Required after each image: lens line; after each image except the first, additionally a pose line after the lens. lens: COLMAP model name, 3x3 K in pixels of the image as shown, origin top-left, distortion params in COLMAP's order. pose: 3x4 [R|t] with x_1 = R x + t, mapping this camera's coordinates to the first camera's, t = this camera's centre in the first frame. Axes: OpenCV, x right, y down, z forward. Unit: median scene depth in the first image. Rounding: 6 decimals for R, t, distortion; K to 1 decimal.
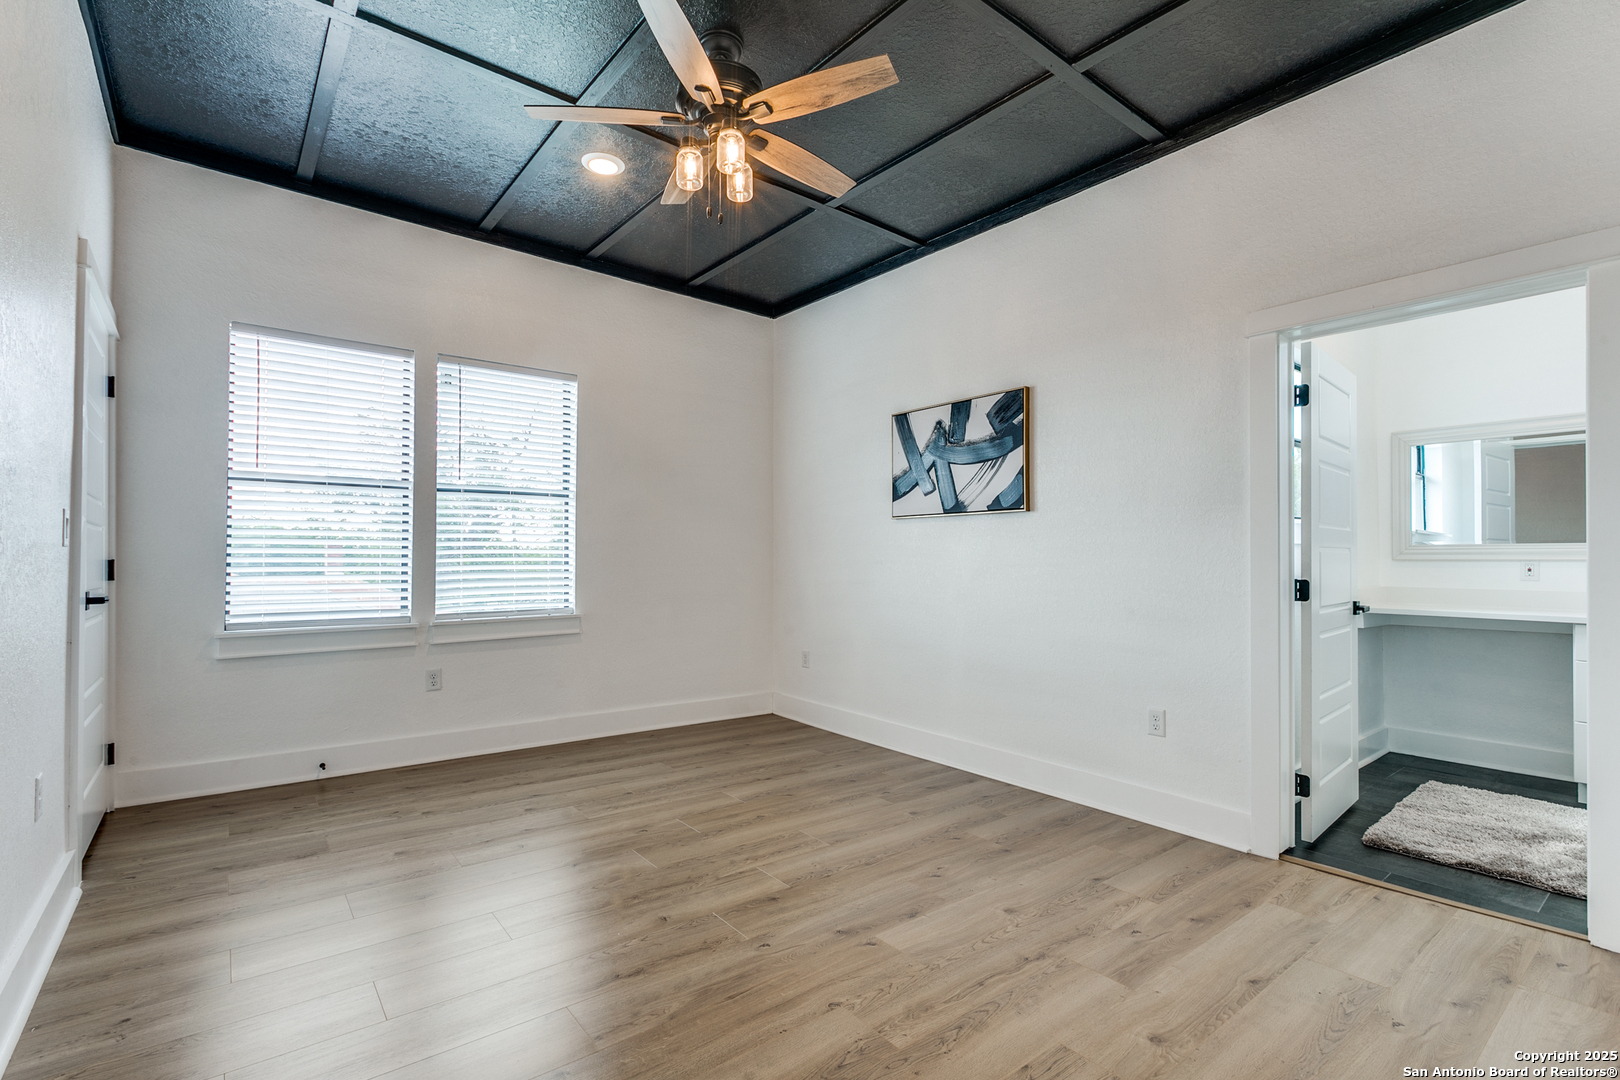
lens RADIAL K [[728.9, 0, 810.0], [0, 728.9, 540.0], [0, 0, 1]] dist [-0.001015, -0.000082]
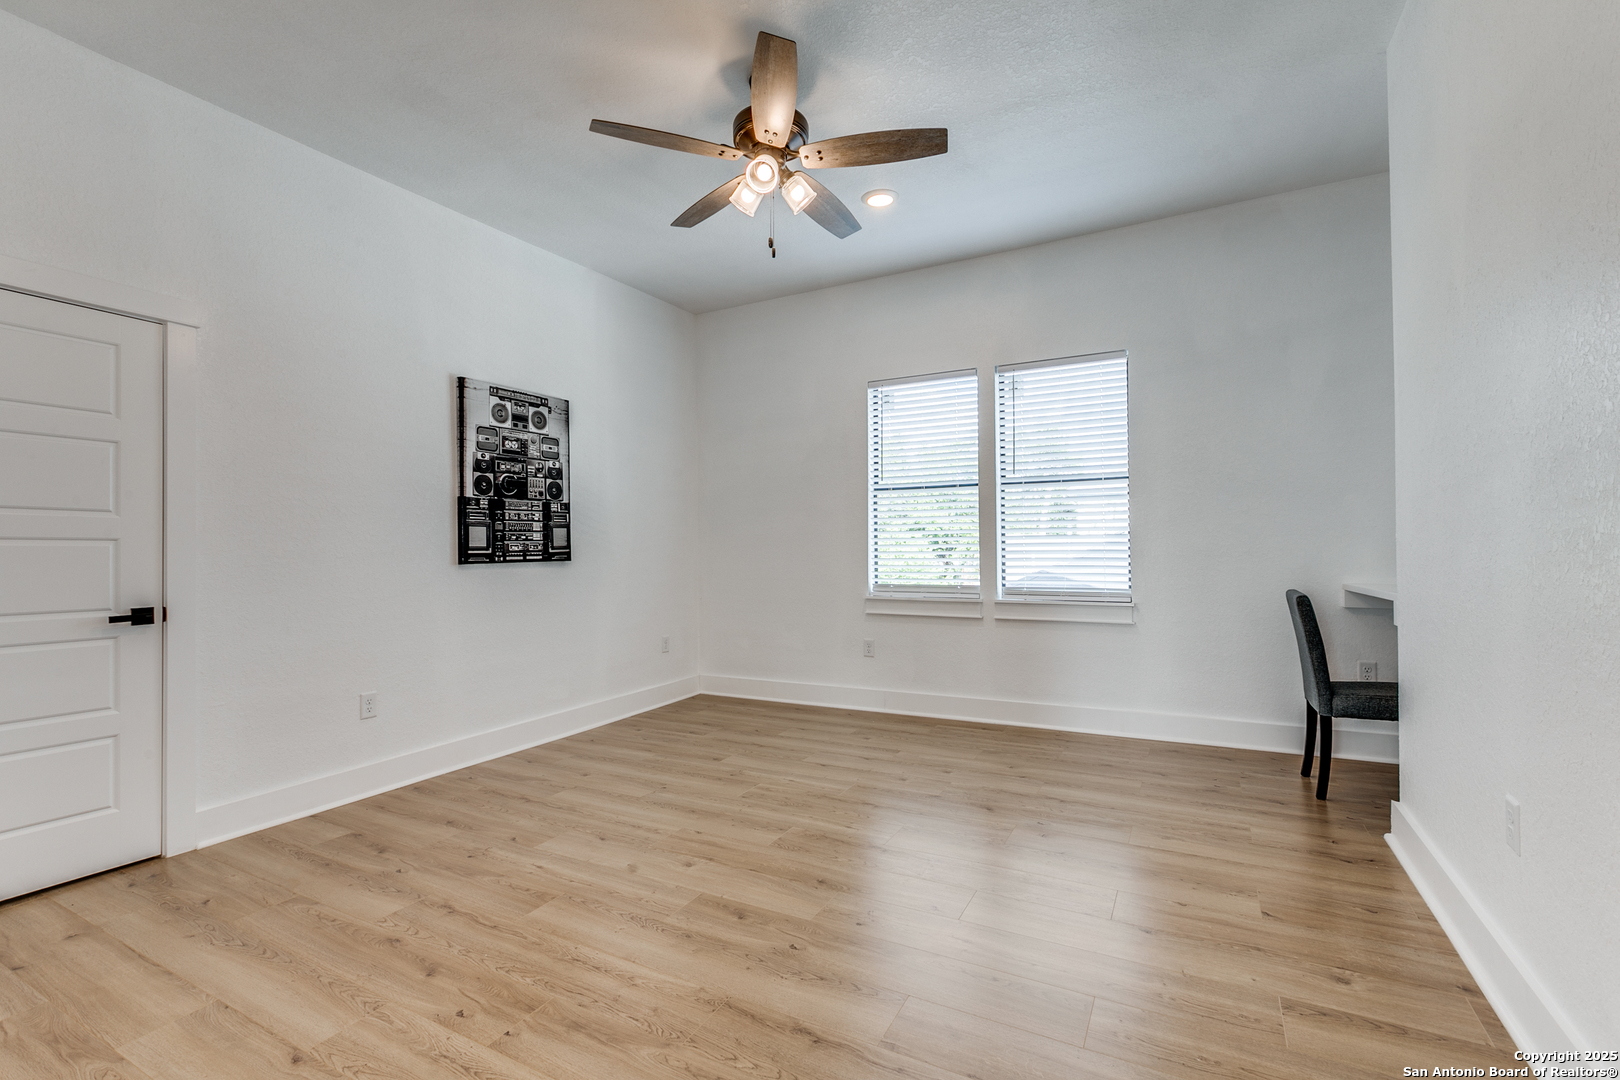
lens RADIAL K [[728.9, 0, 810.0], [0, 728.9, 540.0], [0, 0, 1]] dist [-0.001015, -0.000082]
pose [[0.389352, -0.009138, -0.921044, 0.425145], [0.022754, 0.999741, -0.000300, 0.011378], [0.920808, -0.020841, 0.389459, 0.284748]]
